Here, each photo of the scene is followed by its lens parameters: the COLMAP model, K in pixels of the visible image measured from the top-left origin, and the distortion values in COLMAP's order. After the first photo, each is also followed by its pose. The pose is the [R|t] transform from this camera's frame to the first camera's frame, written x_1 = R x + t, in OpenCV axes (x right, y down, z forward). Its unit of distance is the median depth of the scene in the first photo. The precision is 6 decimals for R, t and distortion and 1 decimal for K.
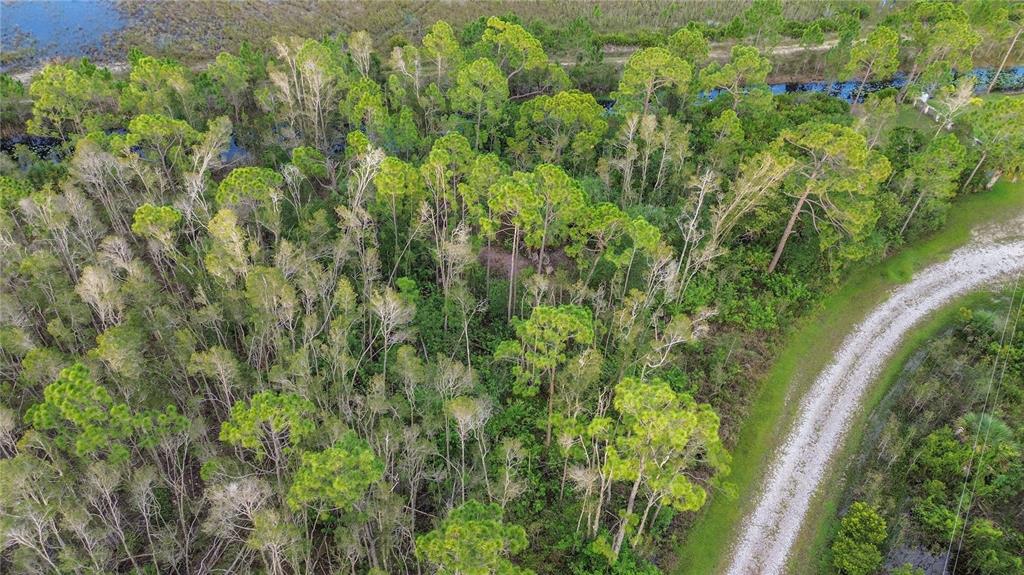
lens RADIAL K [[718.3, 0, 512.0], [0, 718.3, 287.5], [0, 0, 1]] dist [0.073674, -0.066368]
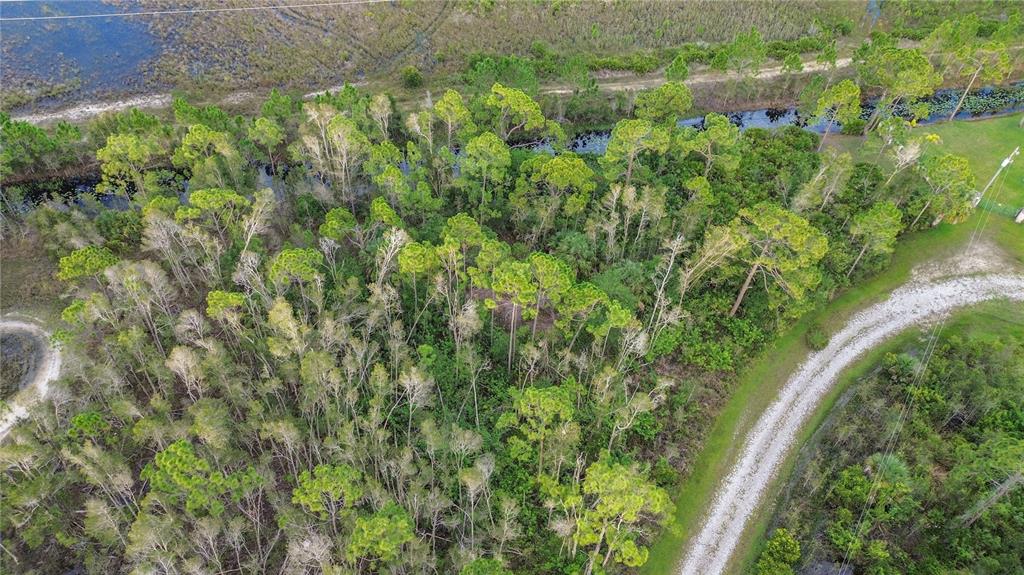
lens RADIAL K [[718.3, 0, 512.0], [0, 718.3, 287.5], [0, 0, 1]] dist [0.073674, -0.066368]
pose [[0.999961, 0.003389, -0.008173, 0.009716], [-0.002552, 0.994953, 0.100314, -0.207735], [0.008471, -0.100289, 0.994922, -0.191502]]
